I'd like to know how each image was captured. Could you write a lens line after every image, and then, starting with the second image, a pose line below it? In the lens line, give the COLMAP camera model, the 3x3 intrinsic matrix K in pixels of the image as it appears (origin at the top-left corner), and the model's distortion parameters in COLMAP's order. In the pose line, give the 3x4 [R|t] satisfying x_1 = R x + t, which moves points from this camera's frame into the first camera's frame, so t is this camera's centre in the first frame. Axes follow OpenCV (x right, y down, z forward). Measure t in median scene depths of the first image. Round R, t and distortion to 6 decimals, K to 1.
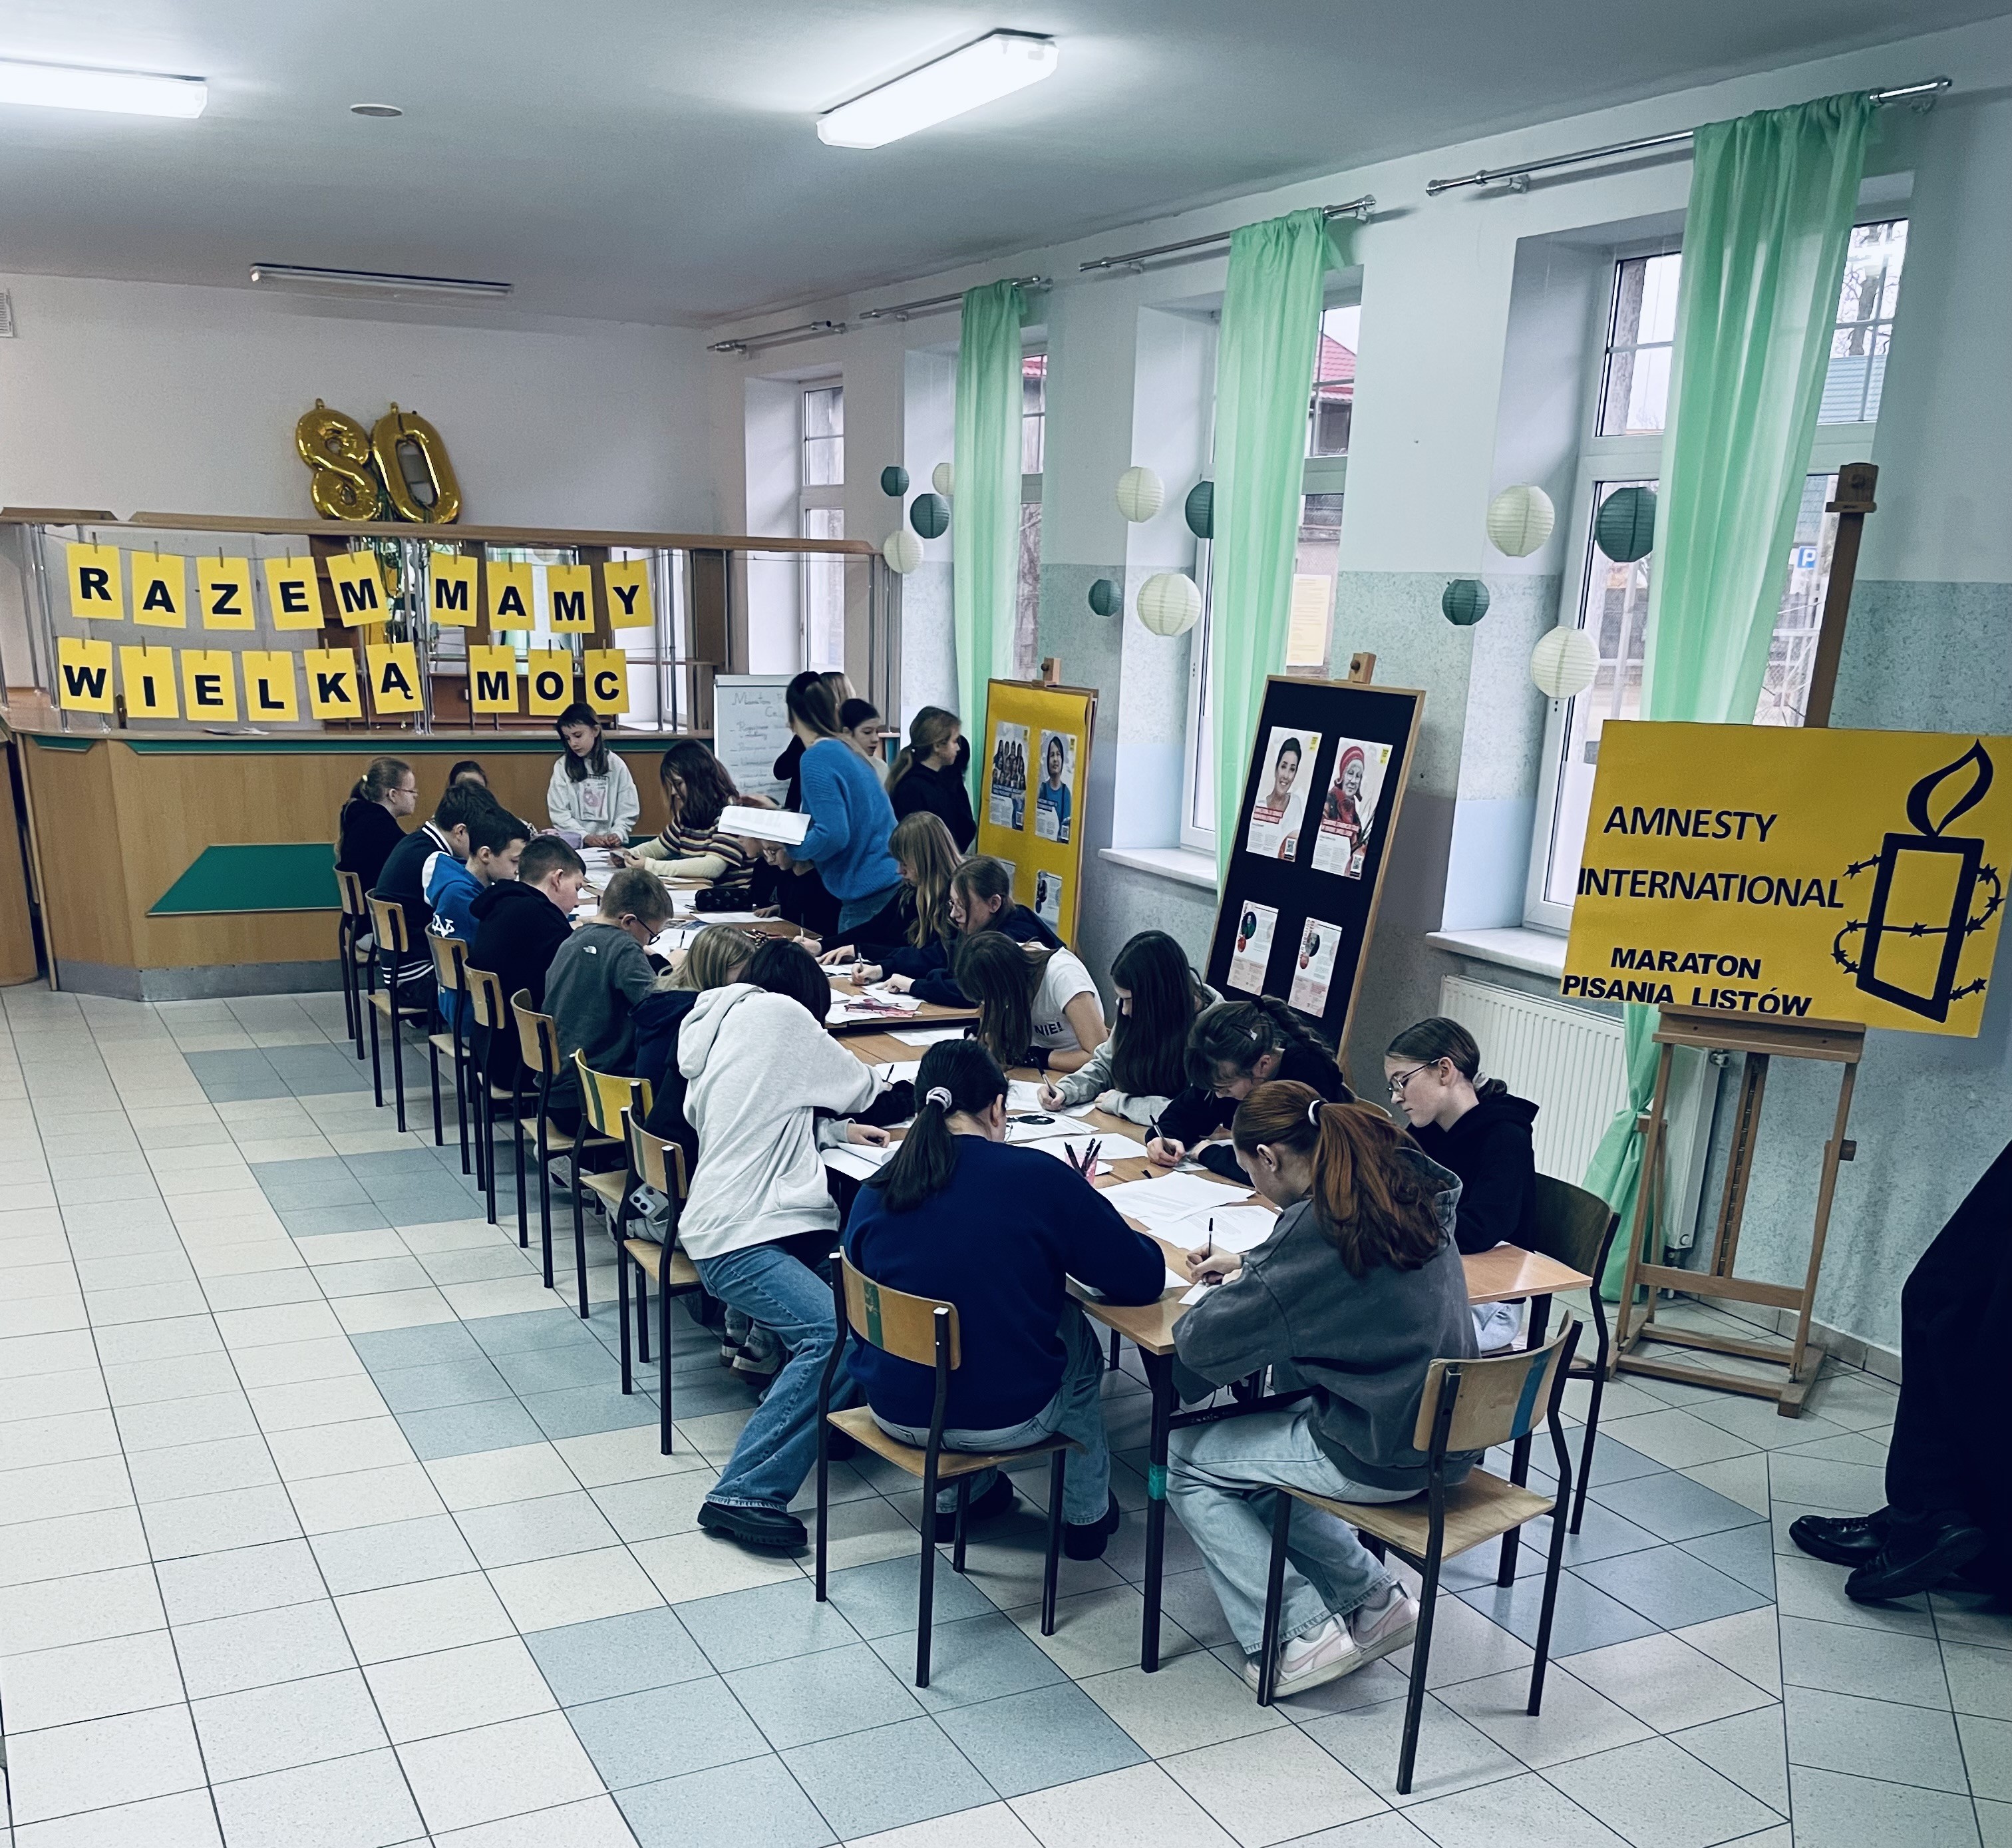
lens RADIAL K [[2045.5, 0, 985.7], [0, 2045.5, 1331.9], [0, 0, 1]] dist [0.090998, -0.134725]
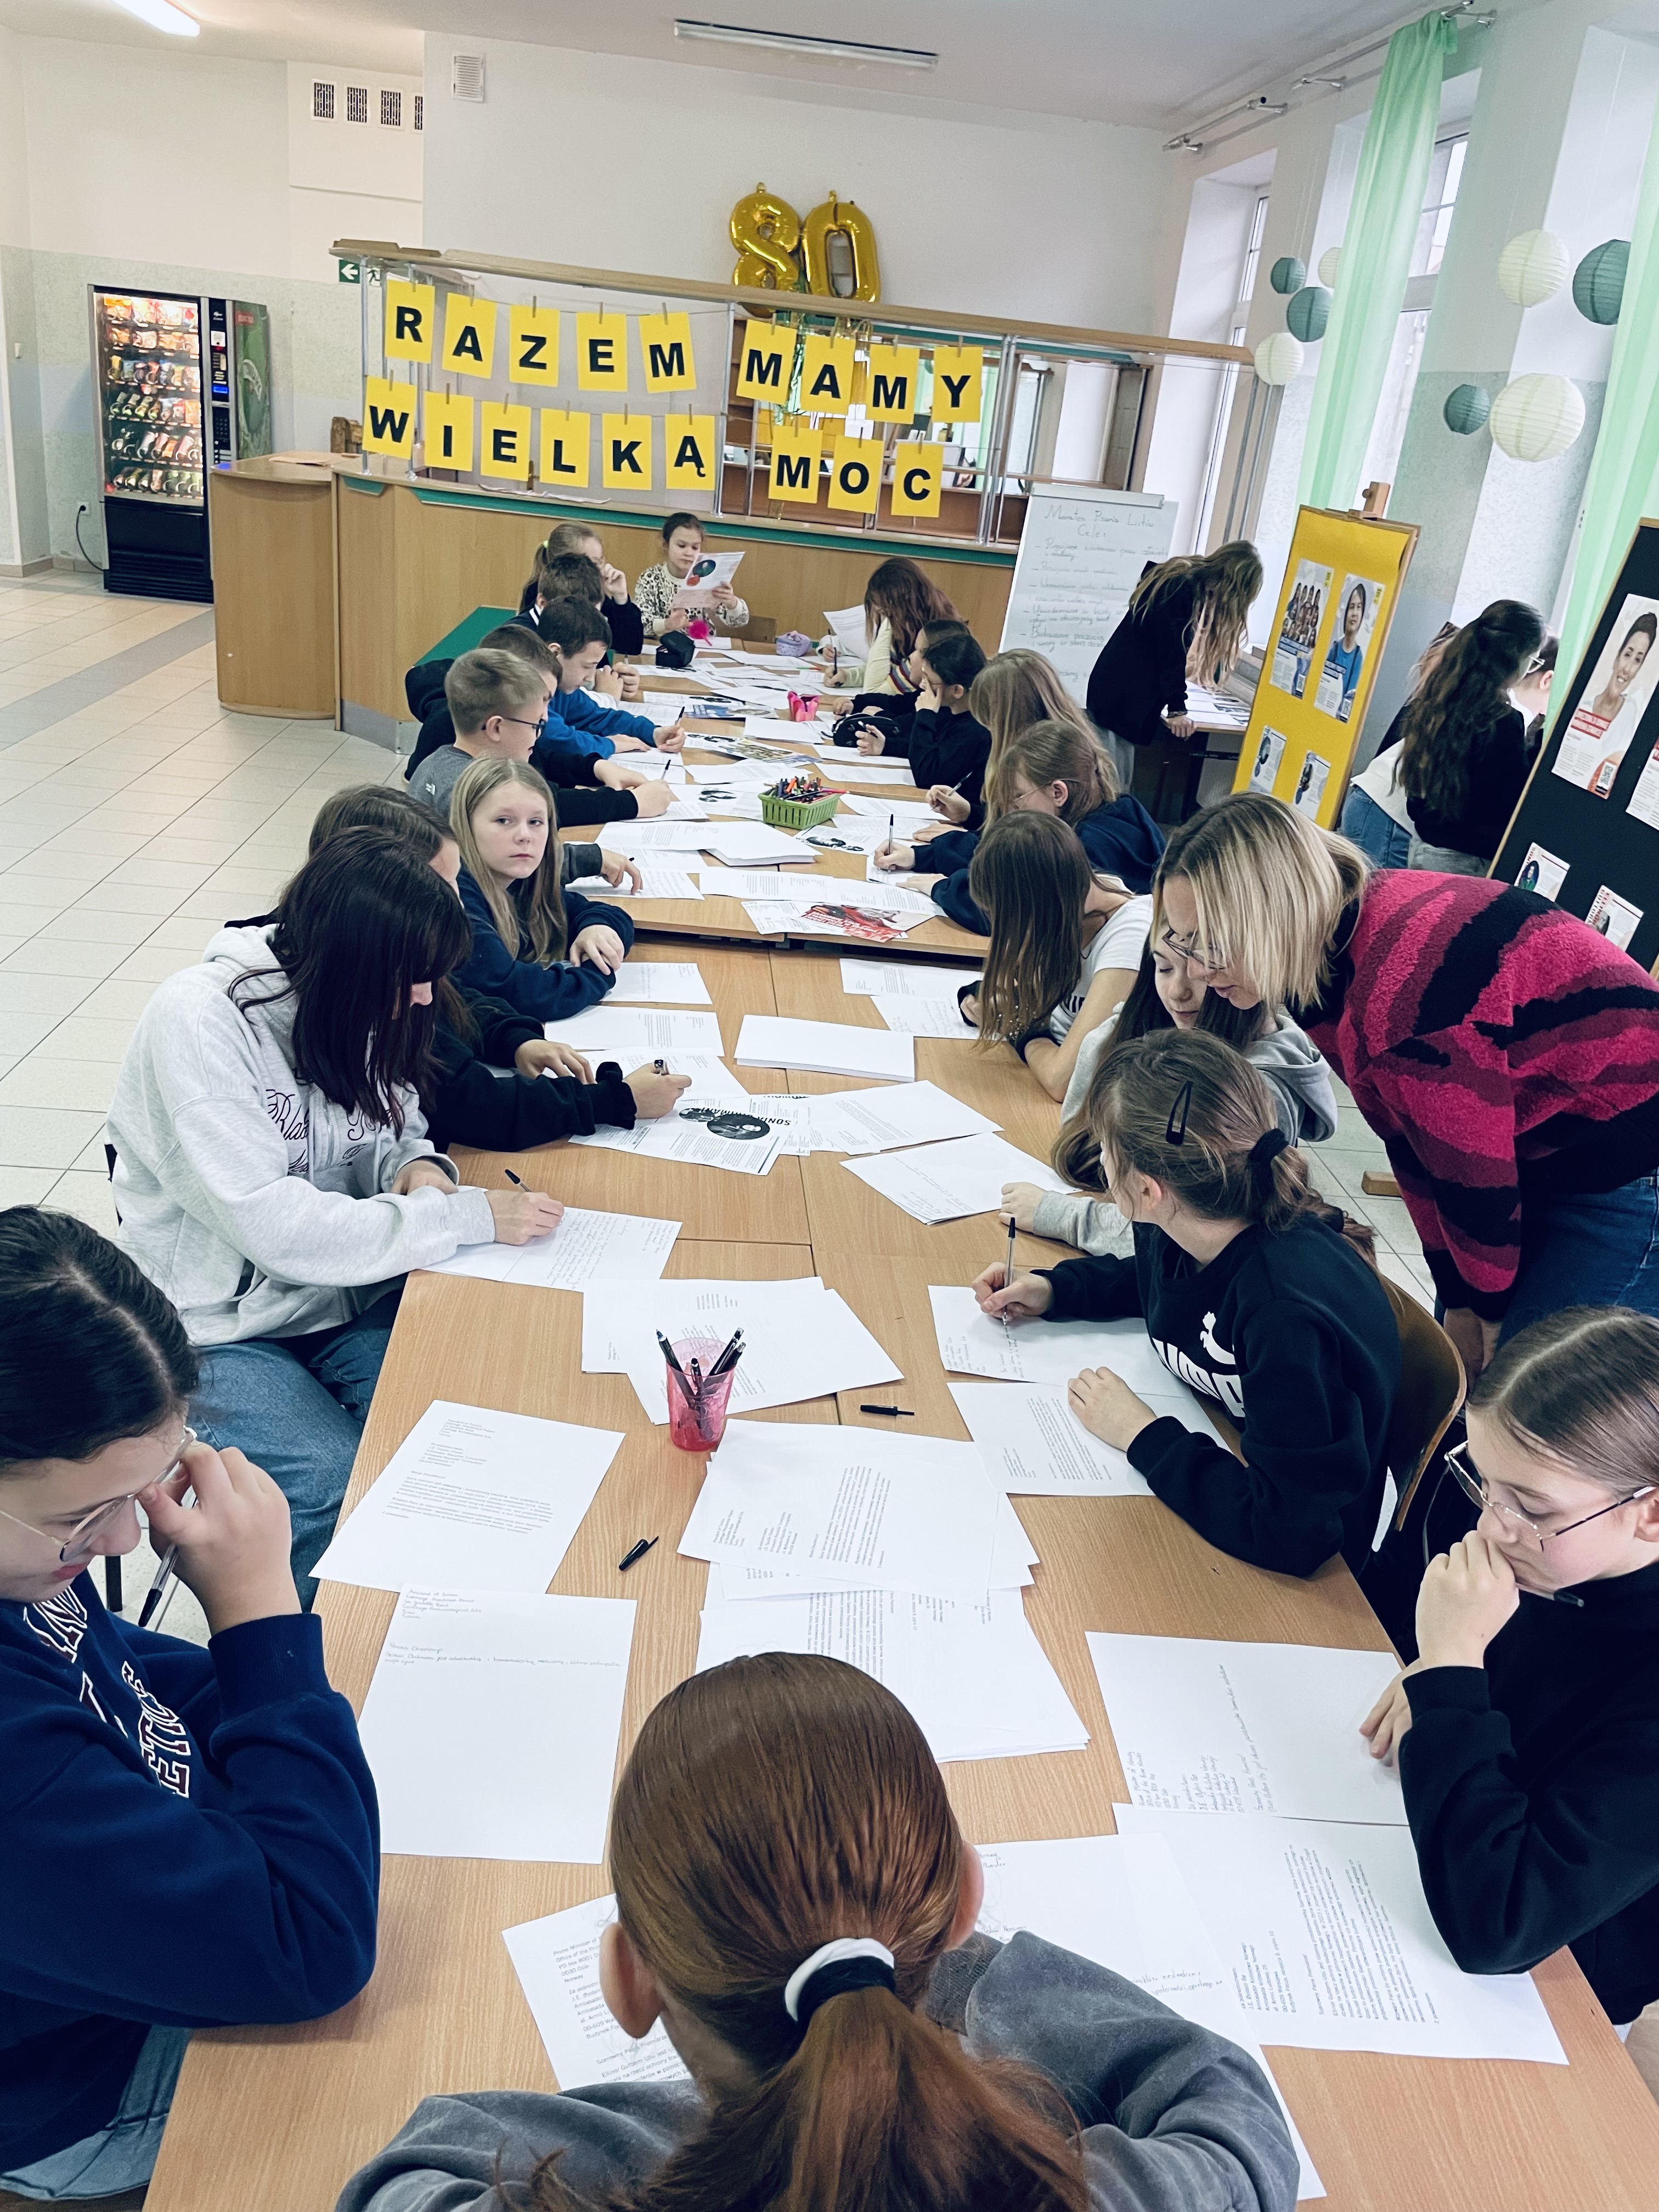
lens RADIAL K [[1682.8, 0, 827.4], [0, 1682.8, 1096.9], [0, 0, 1]] dist [0.096922, -0.137310]
pose [[0.922305, 0.211541, -0.323424, 0.115084], [-0.206639, 0.977147, 0.049851, -0.108483], [0.326579, 0.020854, 0.944940, 0.395858]]
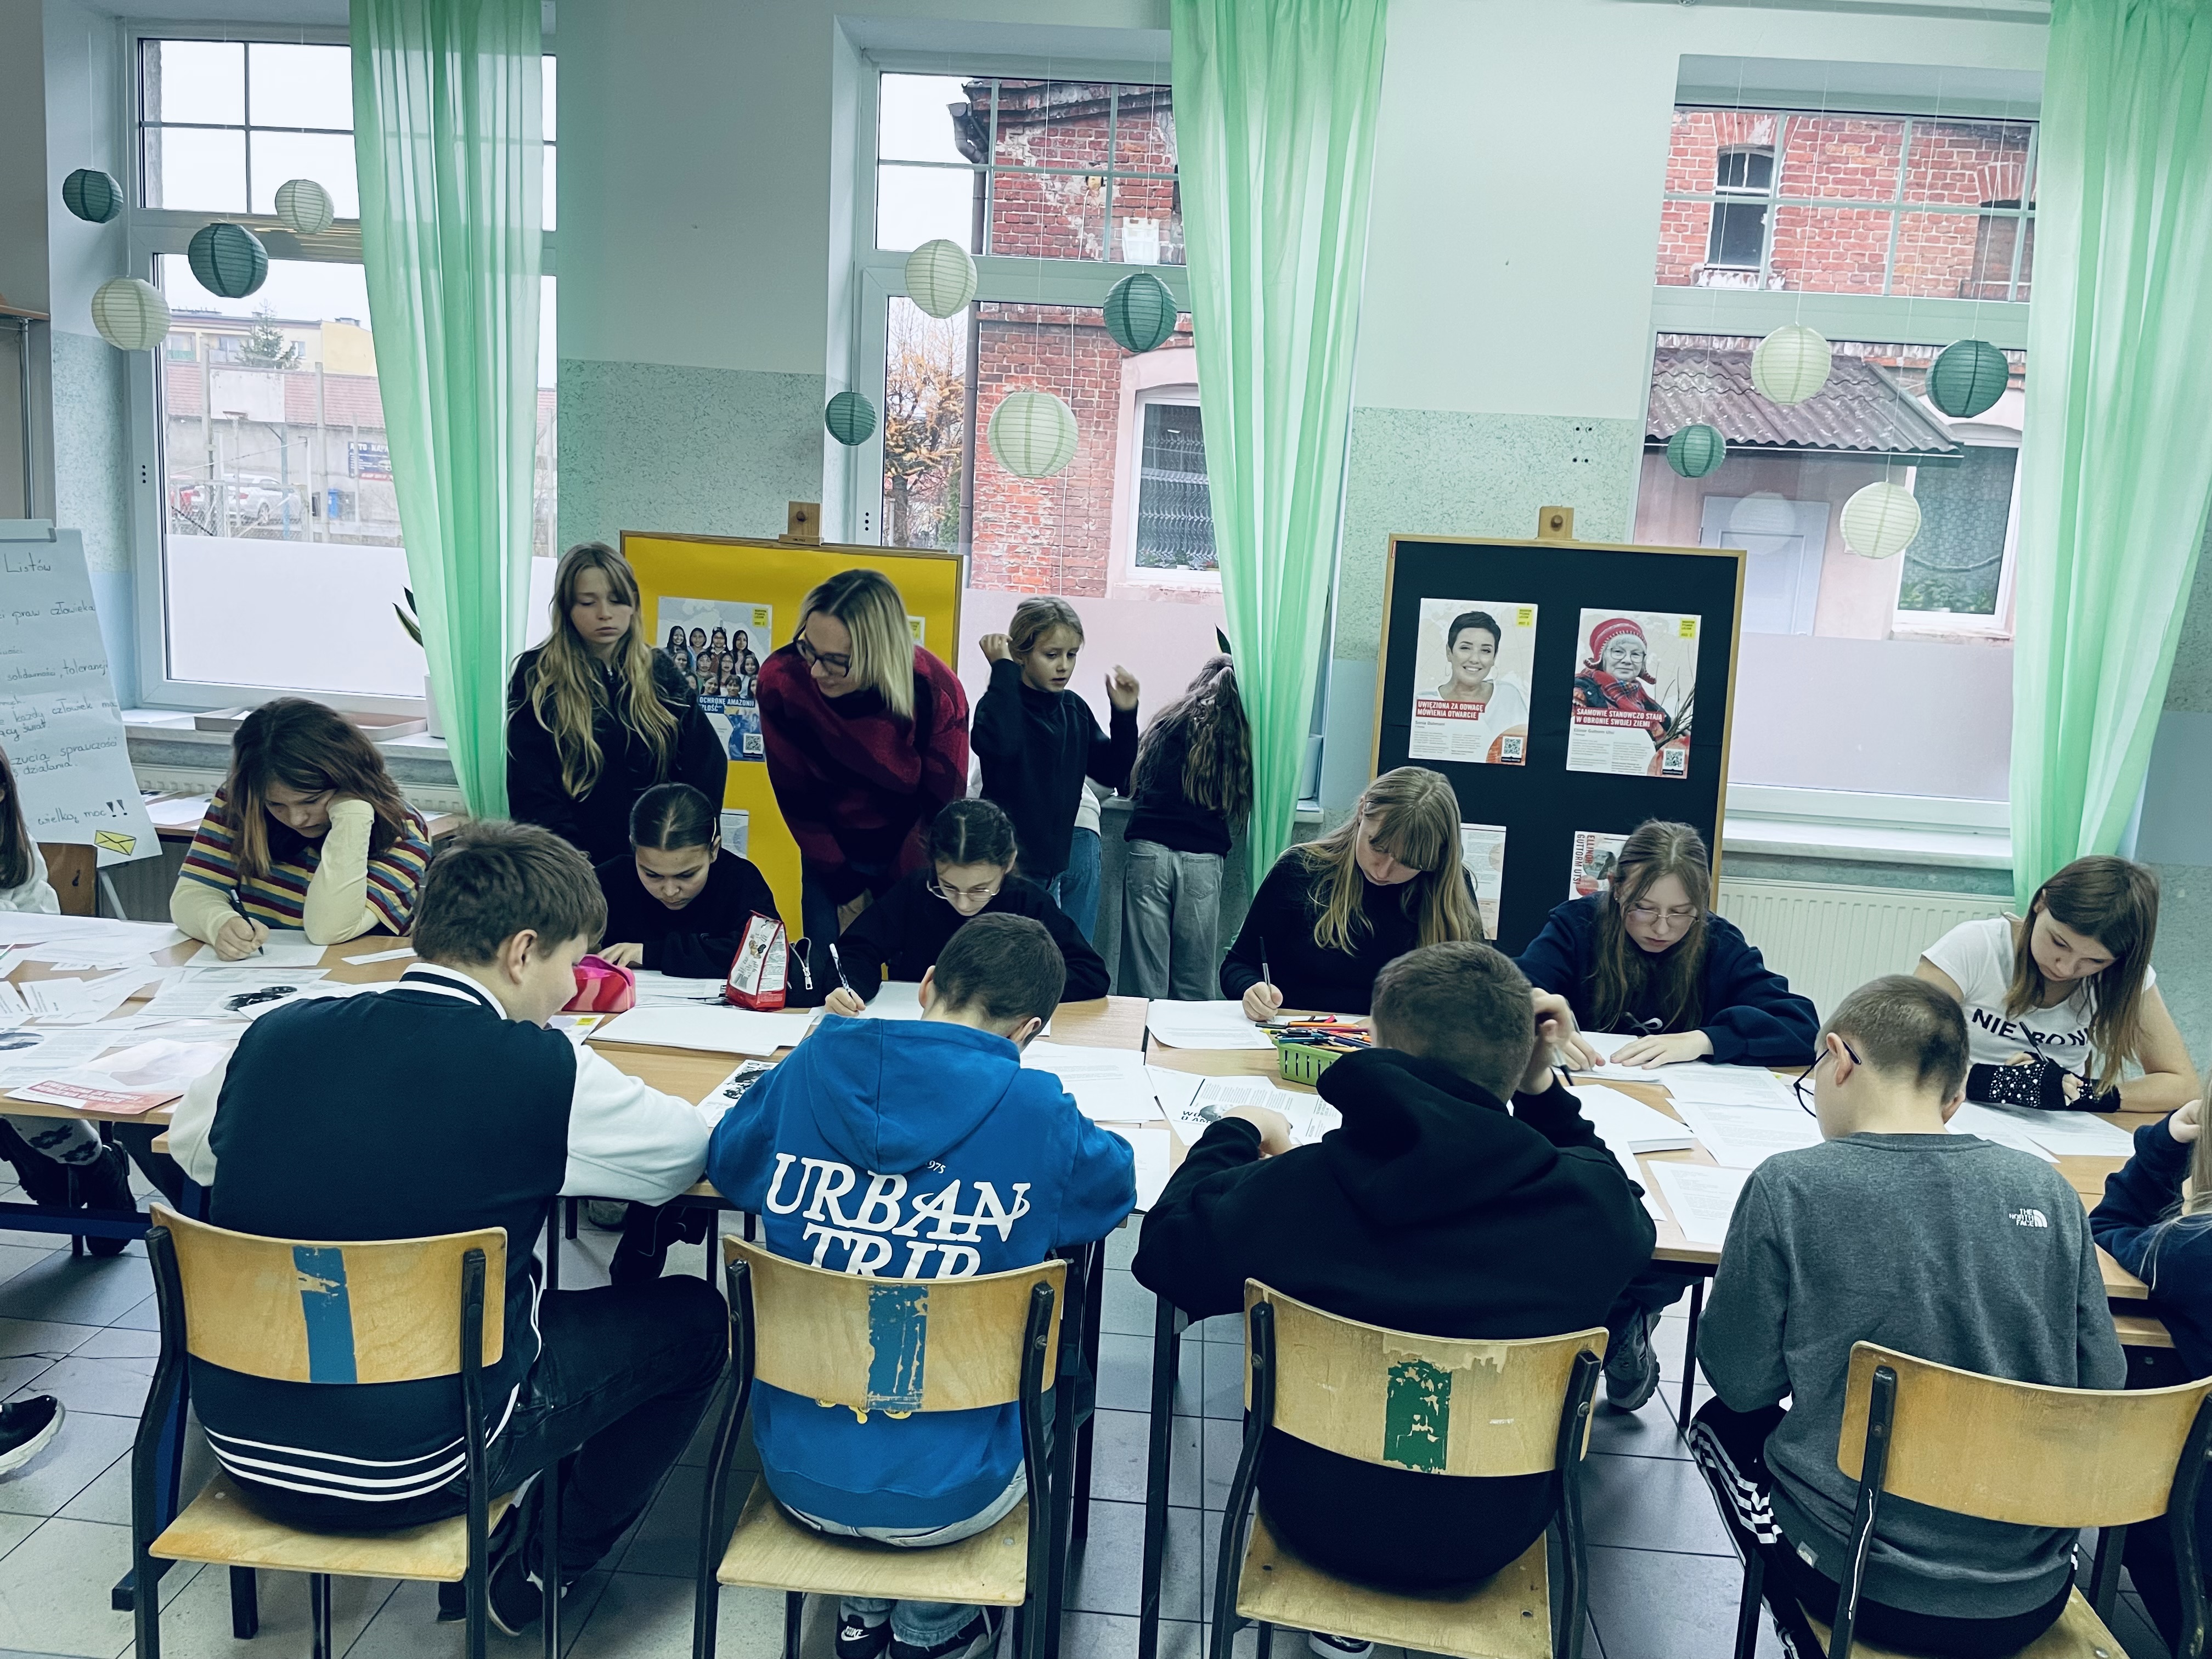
lens RADIAL K [[1682.8, 0, 1106.0], [0, 1682.8, 829.5], [0, 0, 1]] dist [0.096922, -0.137310]
pose [[0.502918, -0.148119, 0.851548, -0.468377], [0.256630, 0.966368, 0.016528, -0.252484], [-0.825357, 0.210220, 0.524016, 0.791167]]
